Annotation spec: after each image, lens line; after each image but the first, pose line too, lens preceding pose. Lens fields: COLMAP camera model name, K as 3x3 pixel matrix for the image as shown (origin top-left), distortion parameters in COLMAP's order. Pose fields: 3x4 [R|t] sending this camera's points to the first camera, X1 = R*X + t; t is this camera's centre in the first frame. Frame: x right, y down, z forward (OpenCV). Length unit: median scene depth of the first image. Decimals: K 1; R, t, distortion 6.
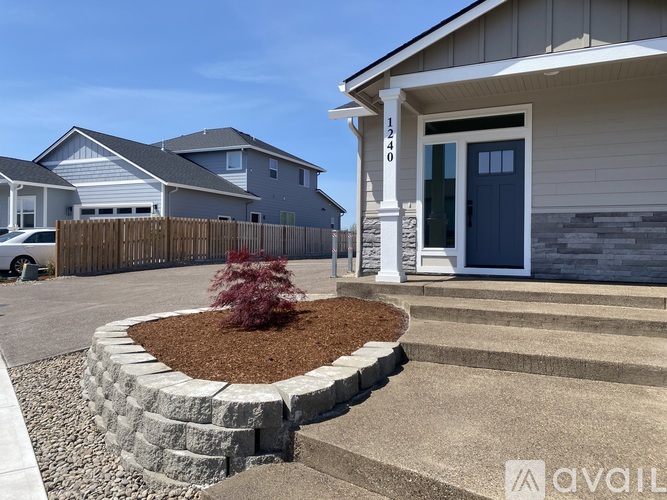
lens RADIAL K [[507.9, 0, 324.6], [0, 507.9, 245.7], [0, 0, 1]] dist [0.043589, -0.062183]
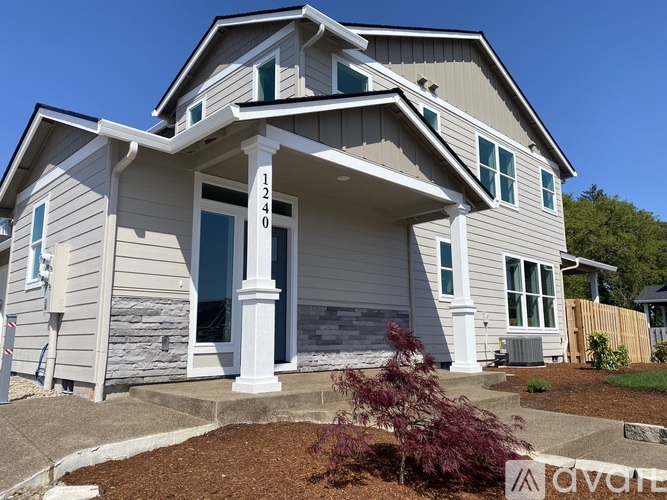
lens RADIAL K [[507.9, 0, 329.3], [0, 507.9, 249.5], [0, 0, 1]] dist [0.043589, -0.062183]
pose [[0.338236, 0.147883, 0.929369, -0.501835], [0.008005, 0.987088, -0.159981, -0.010808], [-0.941027, 0.061551, 0.332684, 0.610783]]
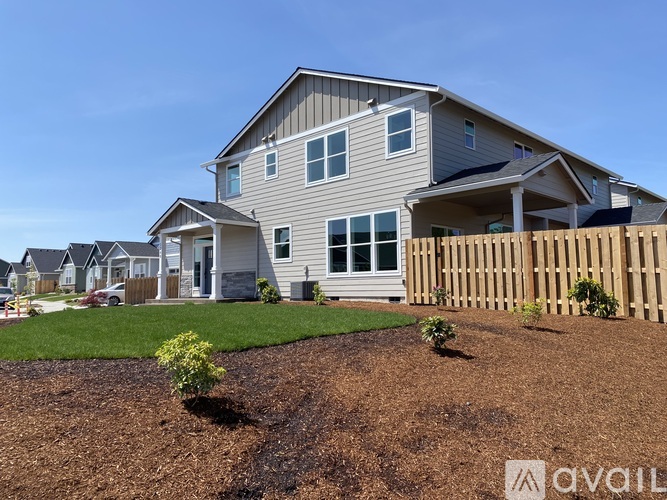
lens RADIAL K [[507.9, 0, 332.7], [0, 507.9, 245.8], [0, 0, 1]] dist [0.043589, -0.062183]
pose [[0.945660, -0.052028, -0.320969, 1.869945], [0.023749, 0.995531, -0.091401, 0.053240], [0.324290, 0.078811, 0.942669, -1.356711]]
